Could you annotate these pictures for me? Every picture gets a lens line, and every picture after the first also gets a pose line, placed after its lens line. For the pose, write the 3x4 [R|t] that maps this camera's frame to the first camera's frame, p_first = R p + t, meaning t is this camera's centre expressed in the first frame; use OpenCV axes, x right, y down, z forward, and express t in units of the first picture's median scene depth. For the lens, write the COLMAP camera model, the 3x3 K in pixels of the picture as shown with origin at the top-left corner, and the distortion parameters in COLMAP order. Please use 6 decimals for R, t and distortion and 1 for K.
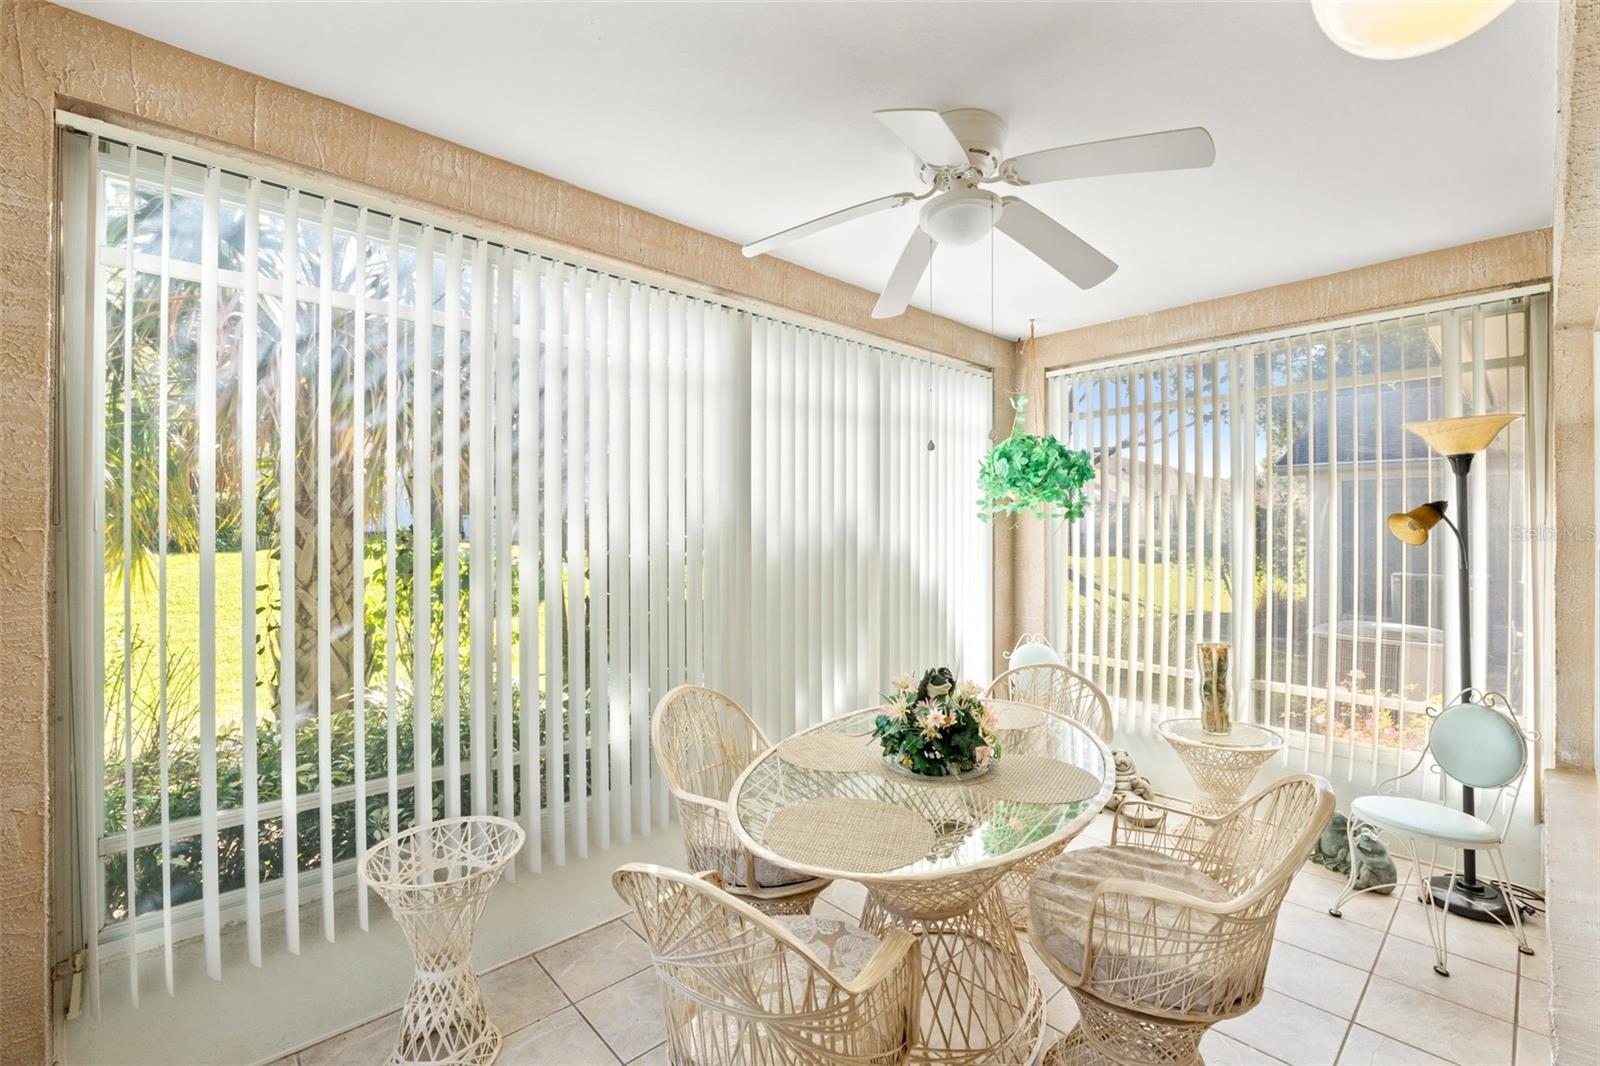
lens RADIAL K [[675.8, 0, 798.6], [0, 675.8, 537.9], [0, 0, 1]] dist [-0.008803, 0.000144]
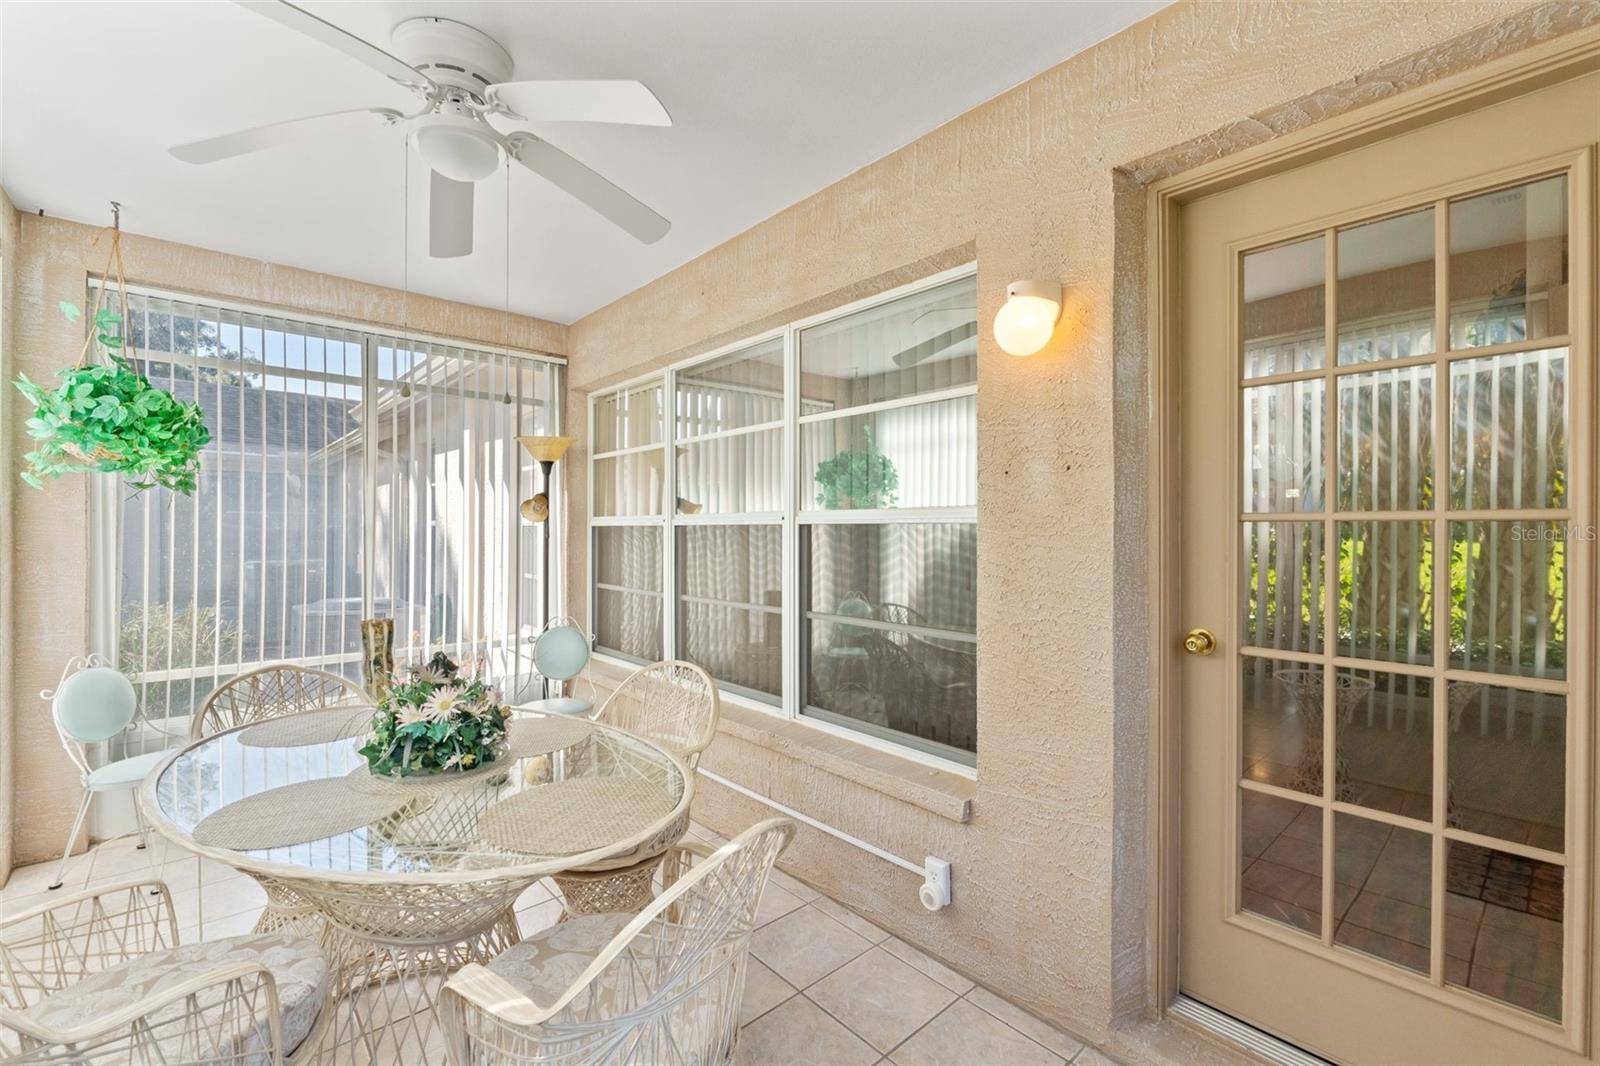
lens RADIAL K [[683.2, 0, 800.0], [0, 683.2, 533.0], [0, 0, 1]] dist [-0.001969, -0.000023]
pose [[0.027590, -0.004187, 0.999611, -0.437597], [0.002923, 0.999987, 0.004108, 0.025019], [-0.999615, 0.002809, 0.027602, 0.343814]]
